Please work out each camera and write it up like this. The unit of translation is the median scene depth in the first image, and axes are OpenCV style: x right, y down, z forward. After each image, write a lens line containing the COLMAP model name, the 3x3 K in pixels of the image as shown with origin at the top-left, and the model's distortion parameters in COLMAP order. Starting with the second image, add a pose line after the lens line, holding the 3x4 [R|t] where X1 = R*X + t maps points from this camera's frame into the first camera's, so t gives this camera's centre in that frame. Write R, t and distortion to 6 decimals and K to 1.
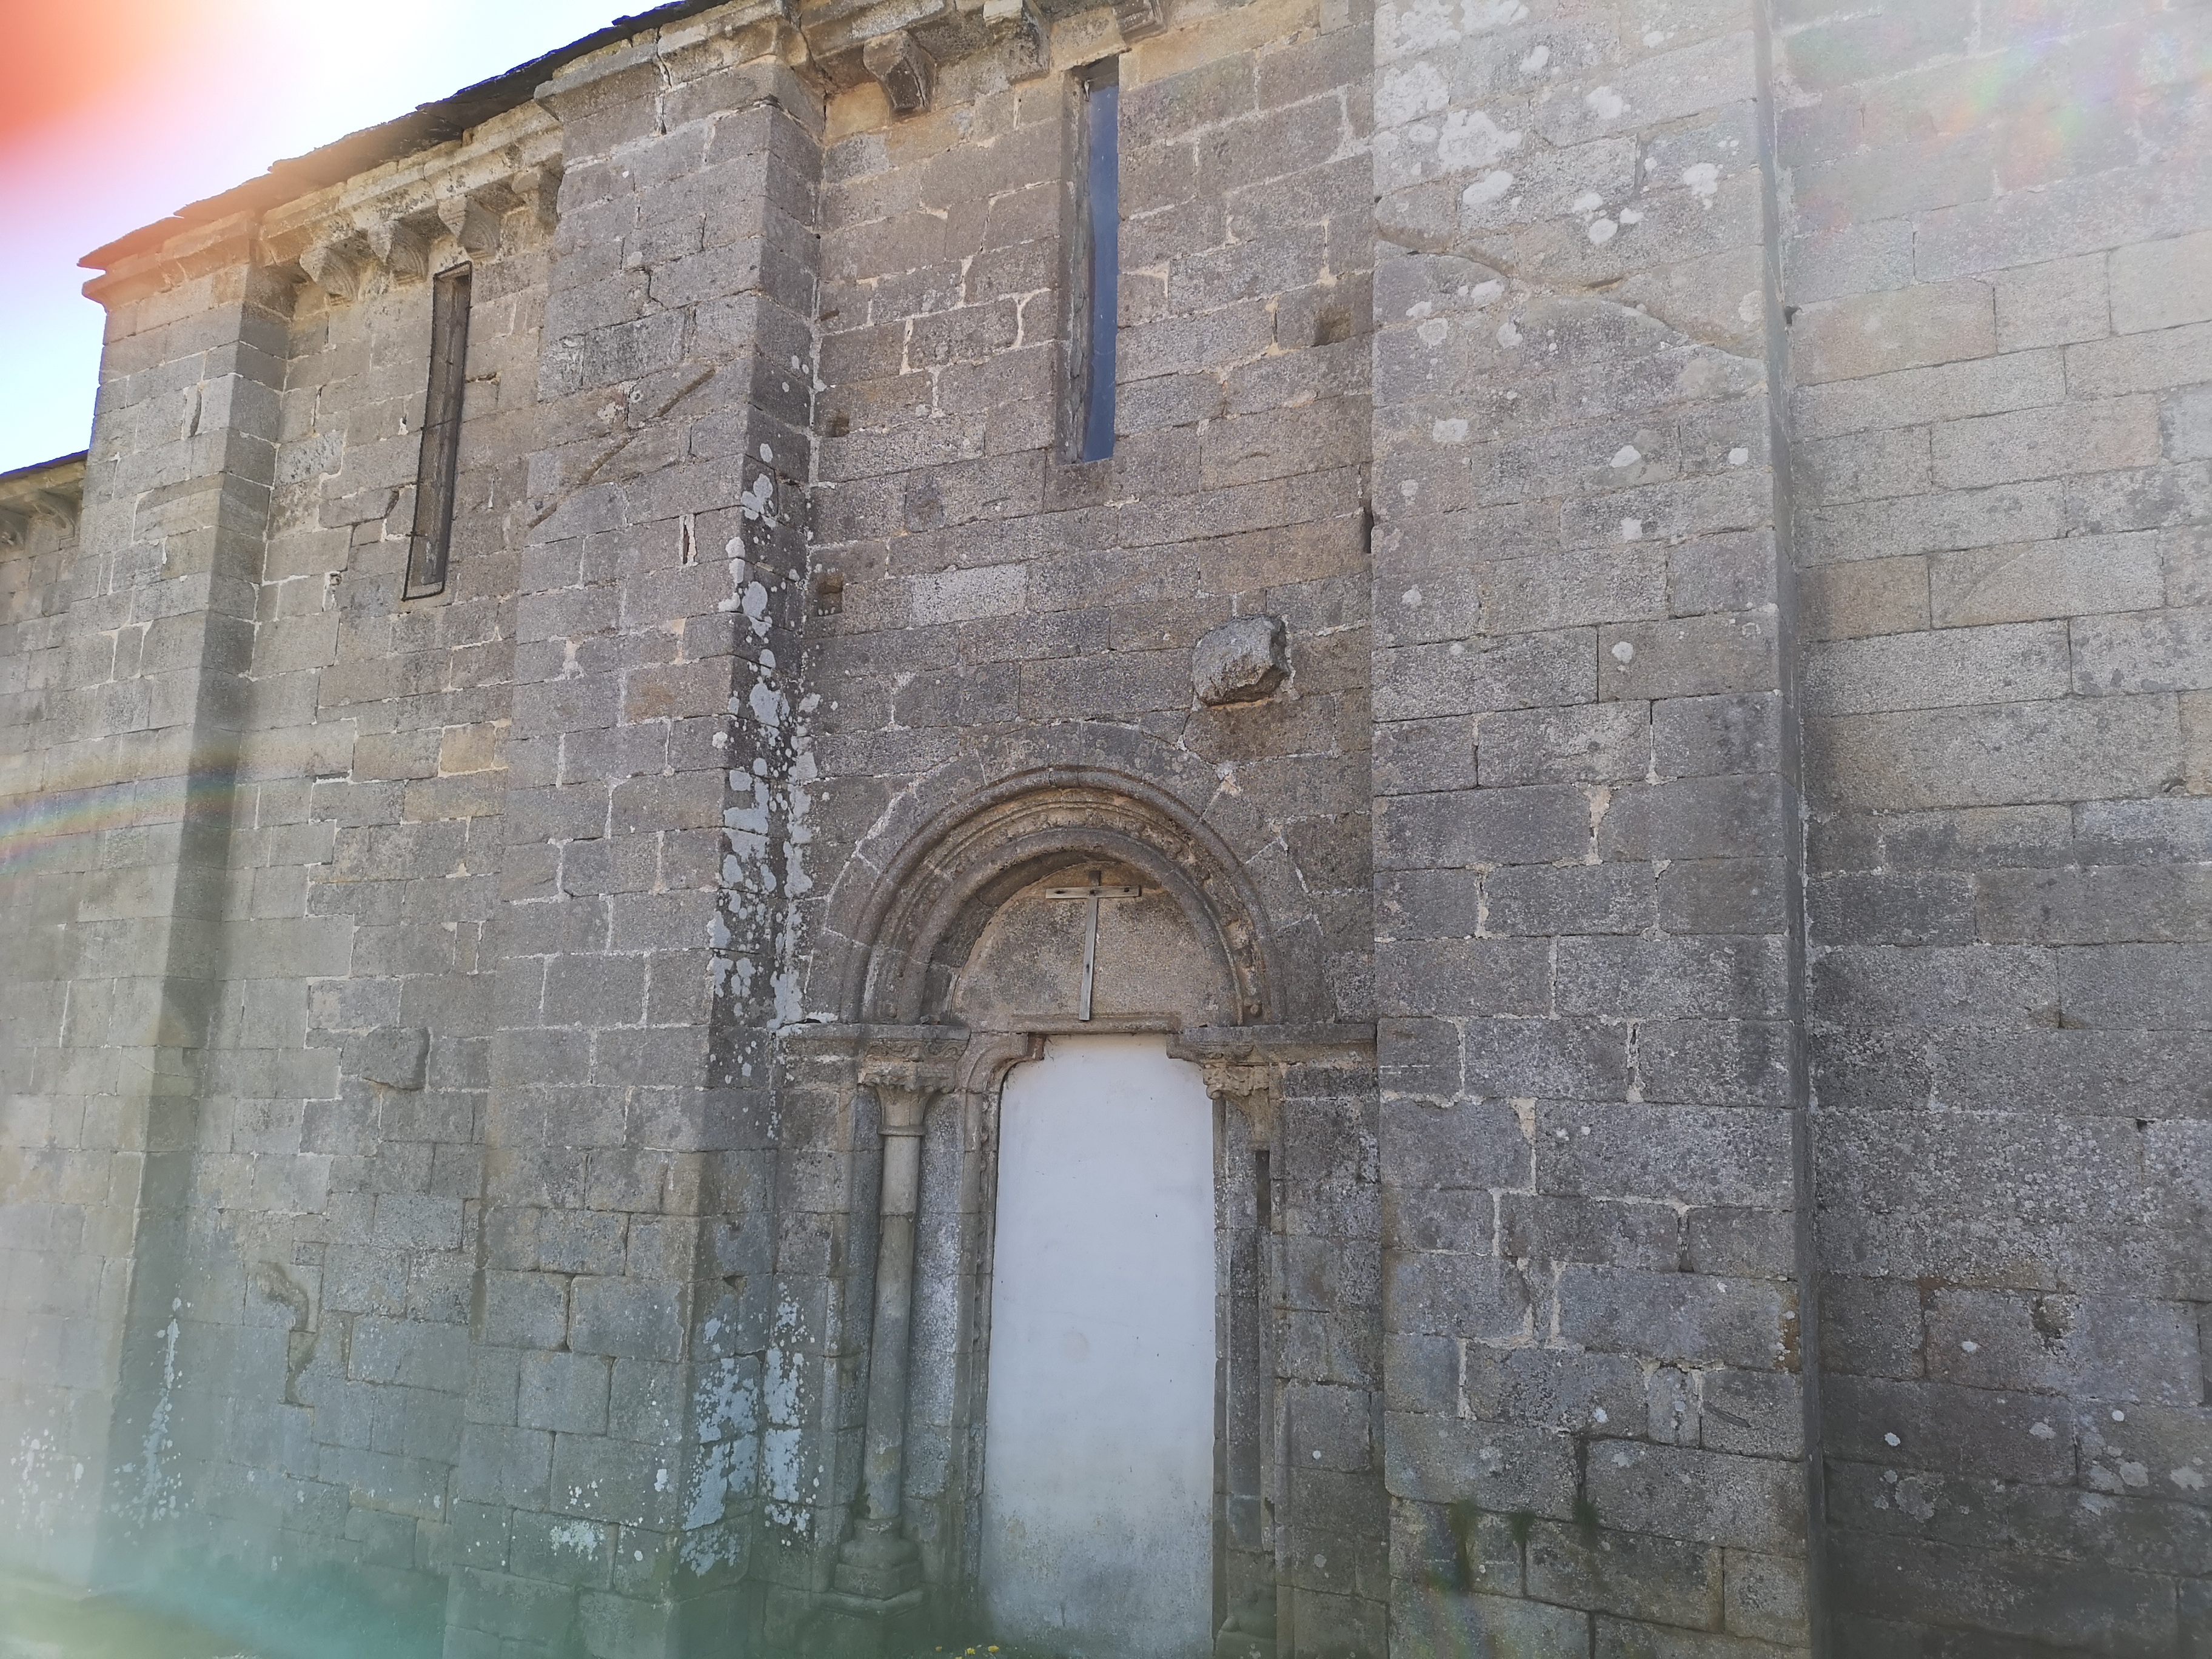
lens RADIAL K [[1689.0, 0, 1094.8], [0, 1689.0, 795.9], [0, 0, 1]] dist [0.043835, -0.004407]
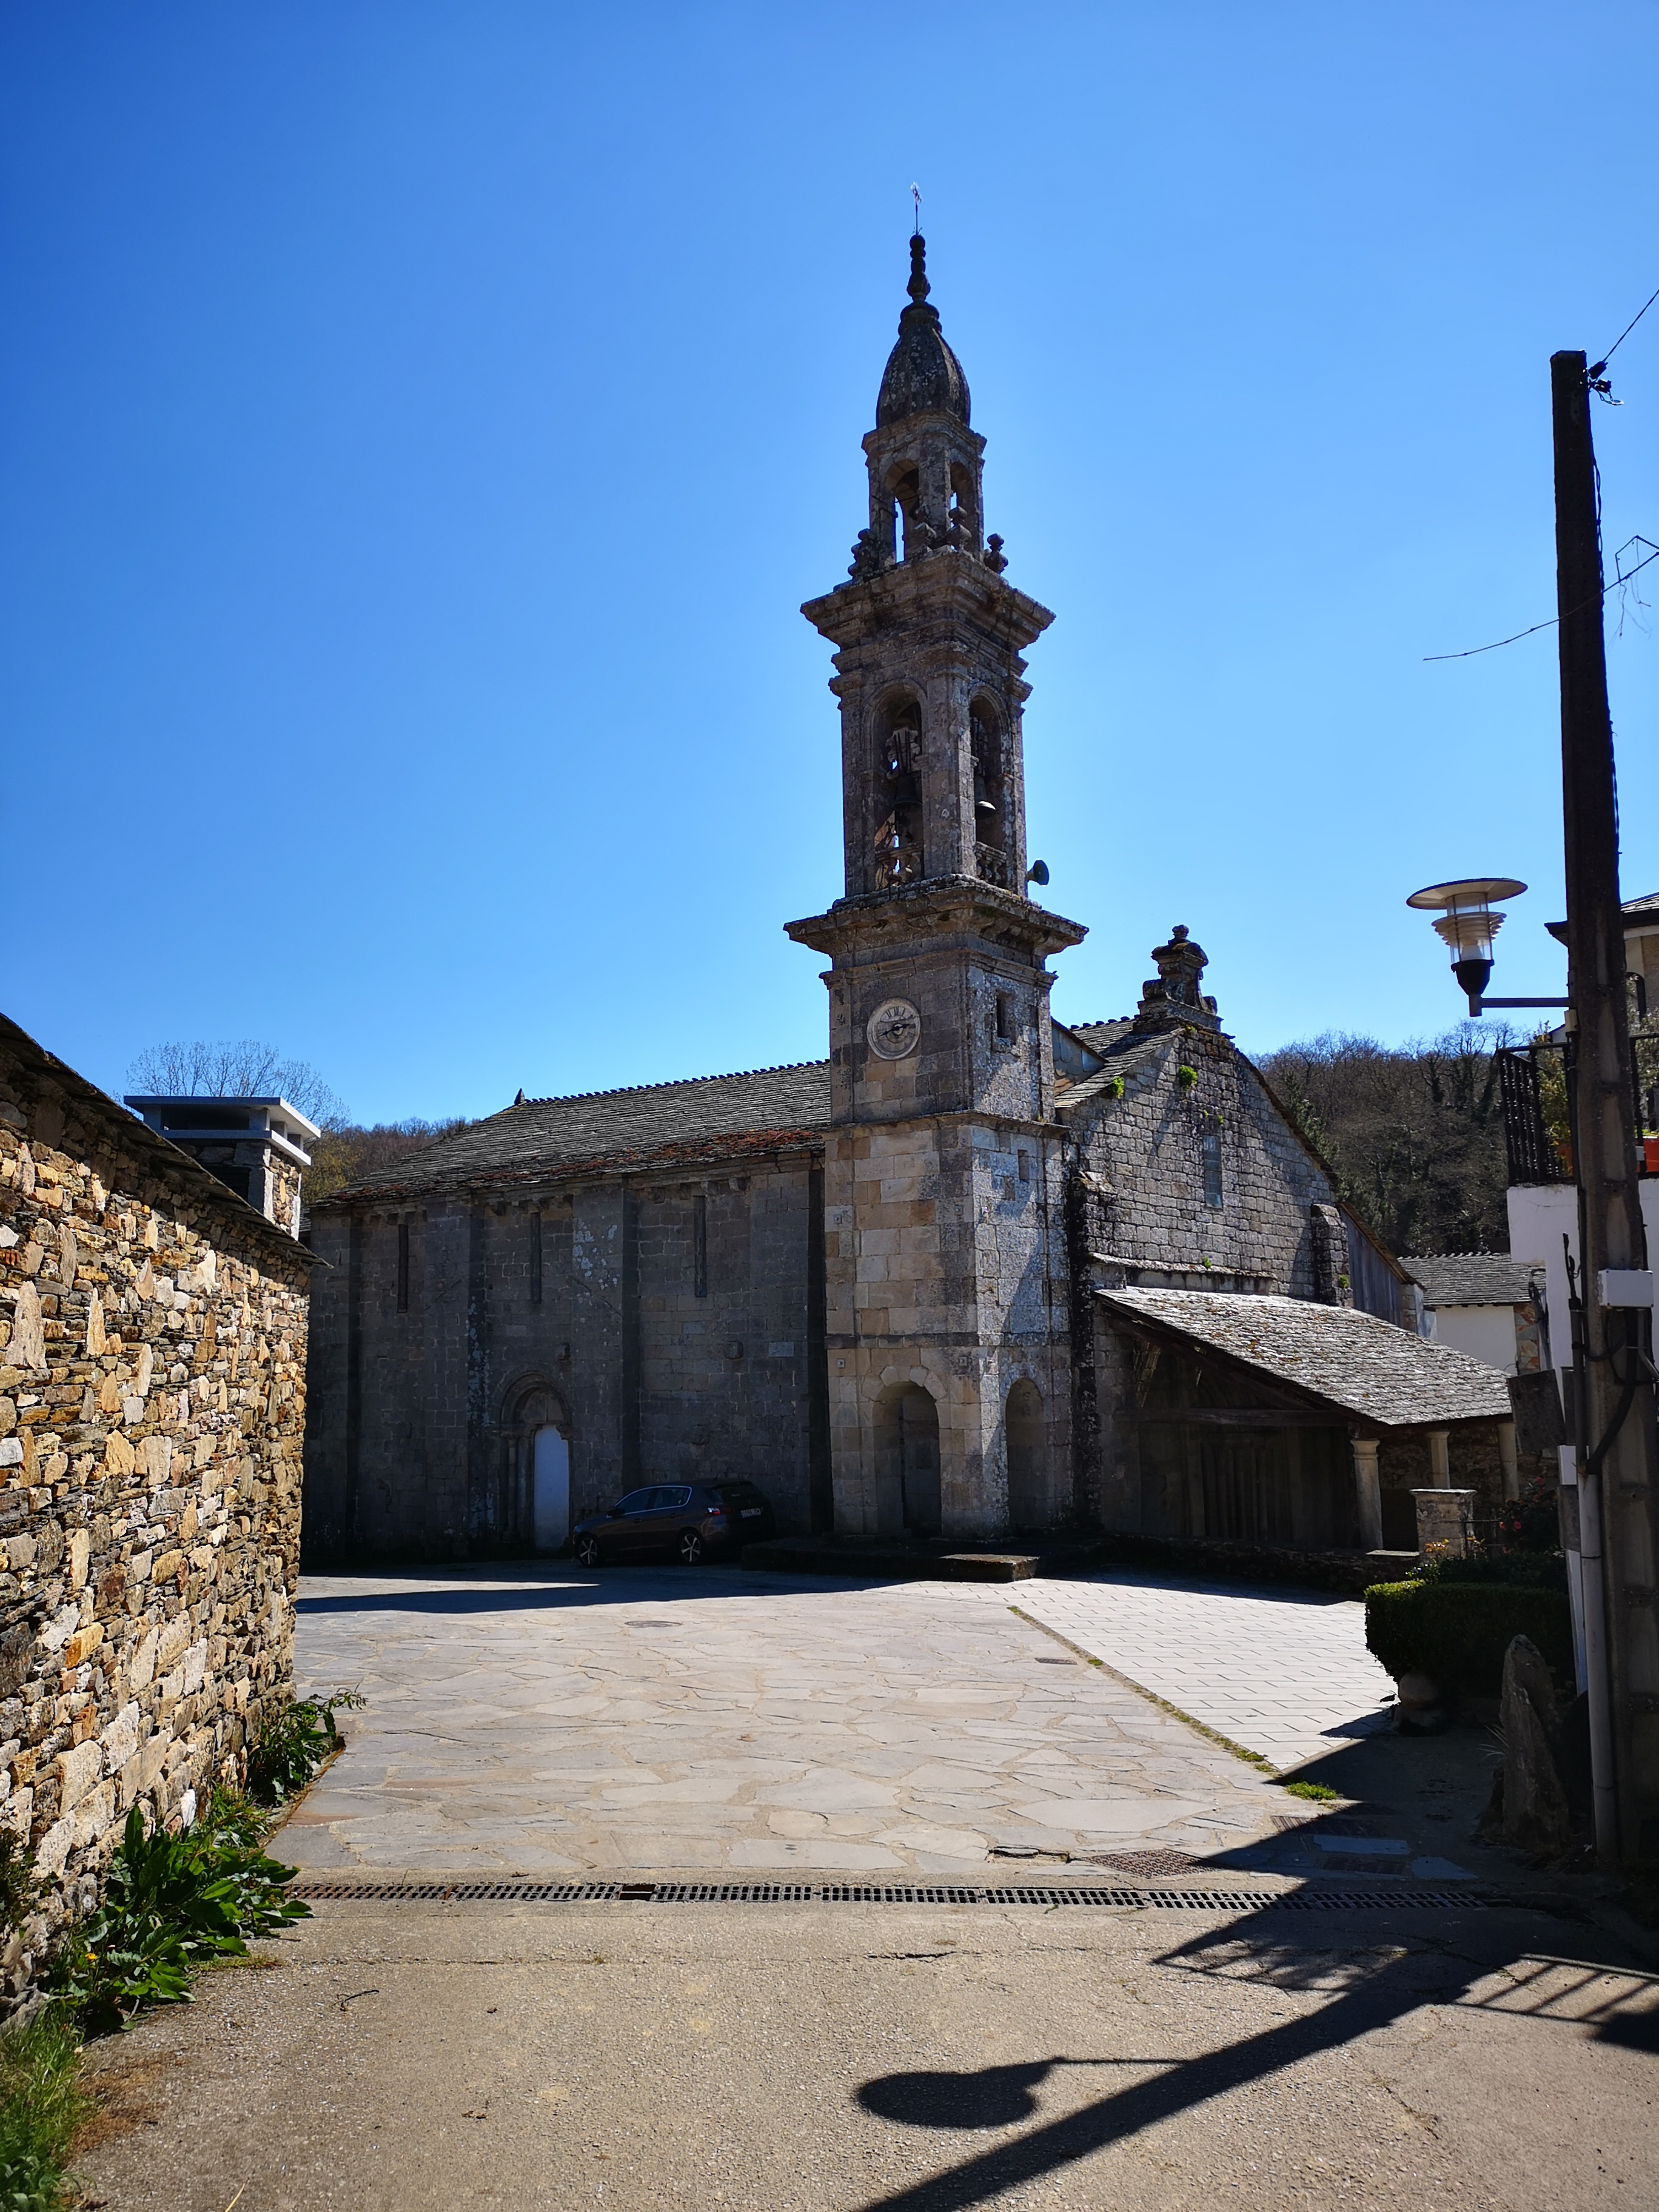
lens RADIAL K [[1689.0, 0, 829.5], [0, 1689.0, 1106.0], [0, 0, 1]] dist [0.043835, -0.004407]
pose [[0.990365, -0.061569, -0.124039, 1.365100], [0.067962, 0.996533, 0.047987, -0.882840], [0.120654, -0.055955, 0.991116, -3.399895]]
